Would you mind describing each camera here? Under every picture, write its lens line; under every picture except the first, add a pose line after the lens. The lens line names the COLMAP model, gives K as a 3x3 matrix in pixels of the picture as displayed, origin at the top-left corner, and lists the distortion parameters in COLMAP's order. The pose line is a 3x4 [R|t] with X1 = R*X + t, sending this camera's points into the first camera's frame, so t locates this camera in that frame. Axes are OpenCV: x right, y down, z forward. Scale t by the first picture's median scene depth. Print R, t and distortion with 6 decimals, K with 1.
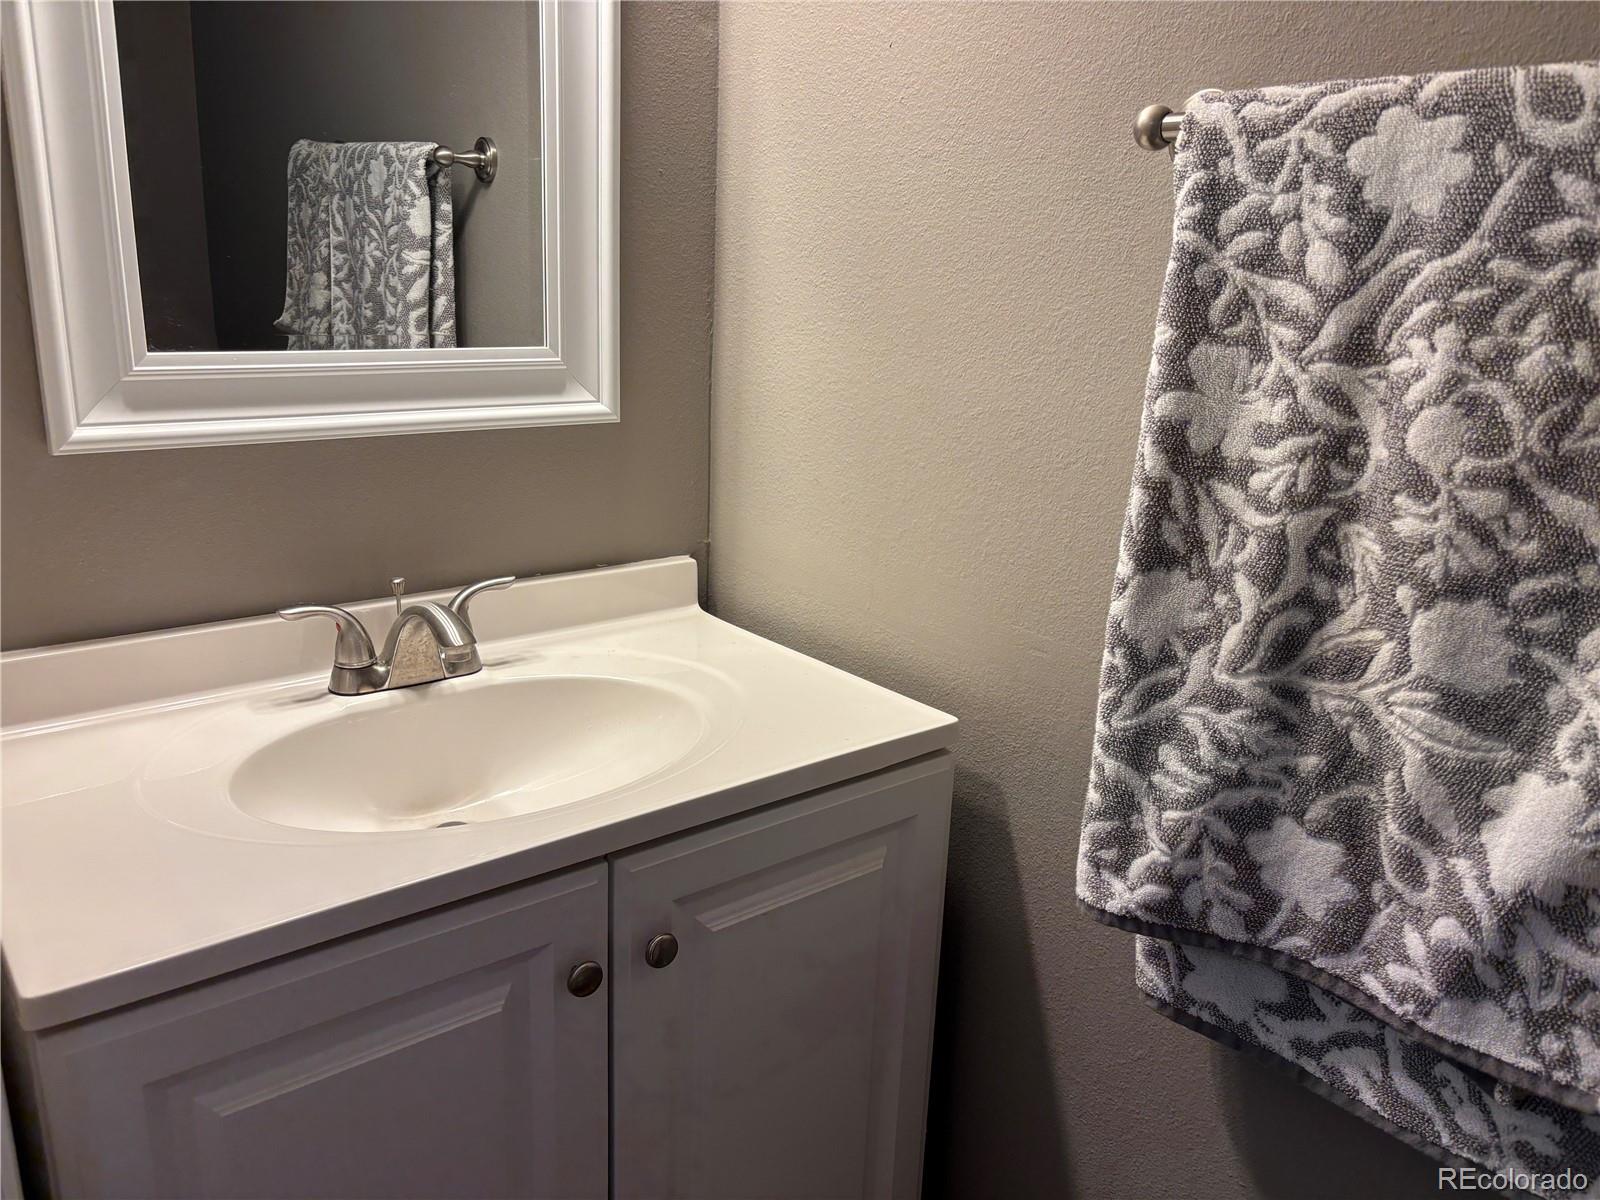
lens RADIAL K [[1226.2, 0, 799.4], [0, 1226.2, 606.4], [0, 0, 1]] dist [0.039060, -0.033665]
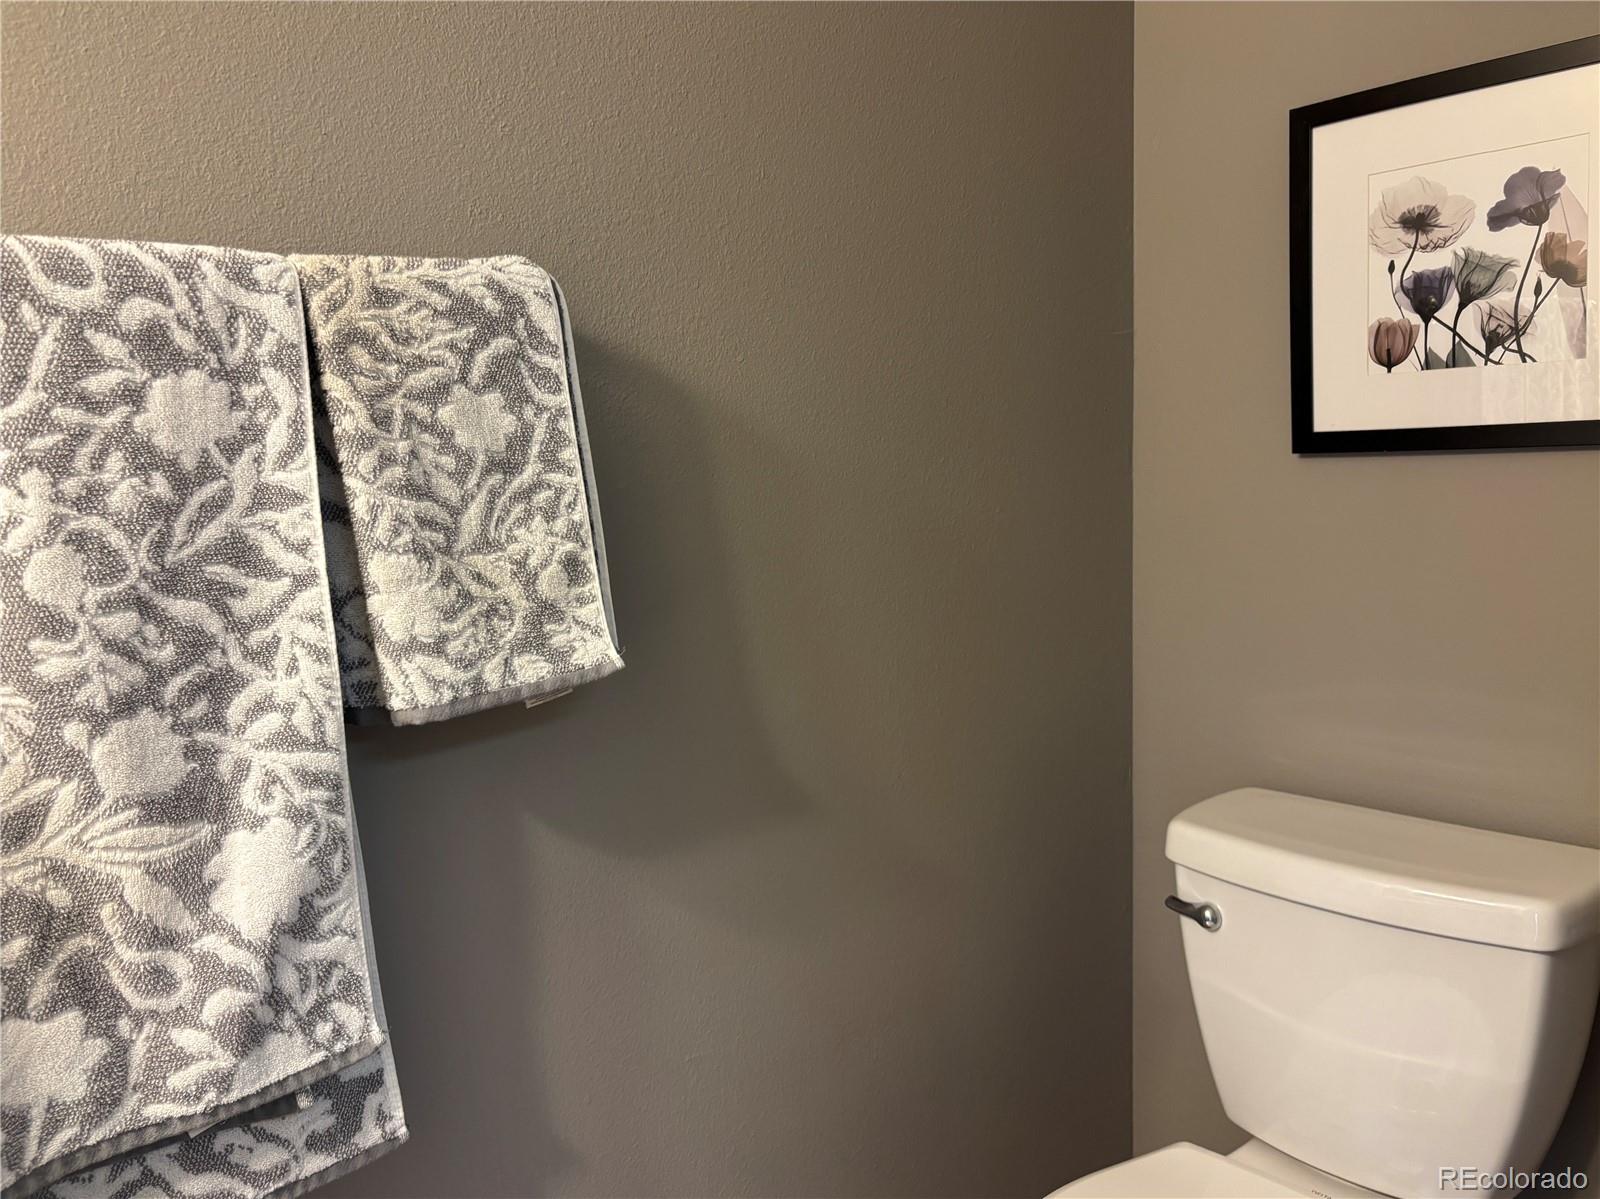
lens RADIAL K [[1226.2, 0, 802.9], [0, 1226.2, 601.7], [0, 0, 1]] dist [0.039060, -0.033665]
pose [[-0.017319, -0.181951, 0.983155, -0.510011], [0.314750, 0.932318, 0.178087, -0.104416], [-0.949017, 0.312532, 0.041123, 0.370616]]
